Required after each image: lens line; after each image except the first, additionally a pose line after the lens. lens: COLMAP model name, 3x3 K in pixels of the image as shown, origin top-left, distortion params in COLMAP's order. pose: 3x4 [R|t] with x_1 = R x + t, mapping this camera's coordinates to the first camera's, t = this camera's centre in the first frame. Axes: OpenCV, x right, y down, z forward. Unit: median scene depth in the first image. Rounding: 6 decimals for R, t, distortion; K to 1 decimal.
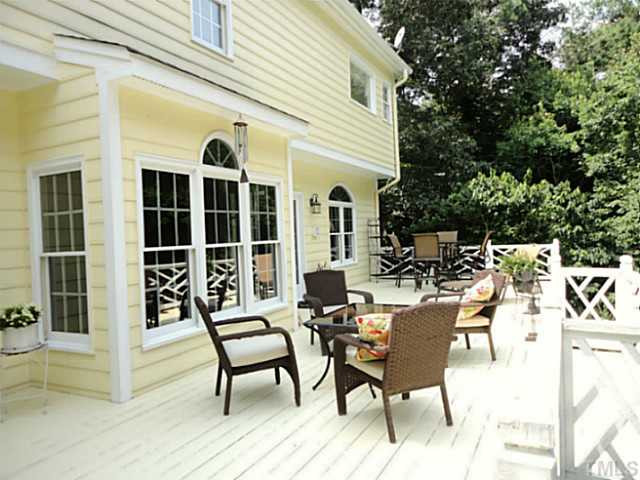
lens RADIAL K [[465.5, 0, 318.8], [0, 465.5, 237.8], [0, 0, 1]] dist [-0.008115, 0.005752]
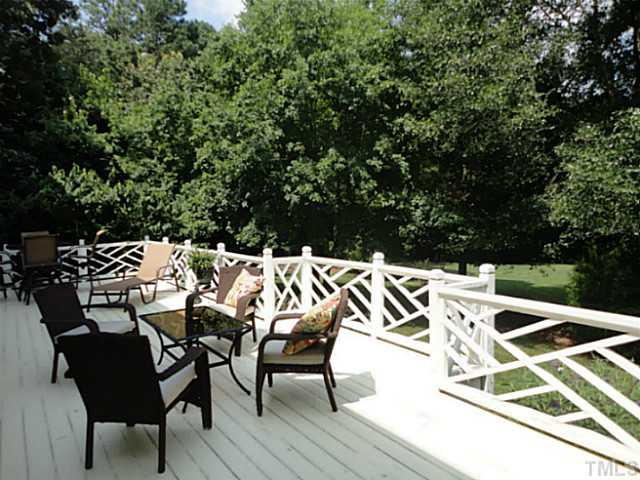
lens RADIAL K [[465.5, 0, 320.8], [0, 465.5, 241.8], [0, 0, 1]] dist [-0.008115, 0.005752]
pose [[0.461828, -0.043553, 0.885900, -0.215779], [0.026263, 0.999027, 0.035423, -0.009571], [-0.886581, 0.006907, 0.462523, 0.110877]]
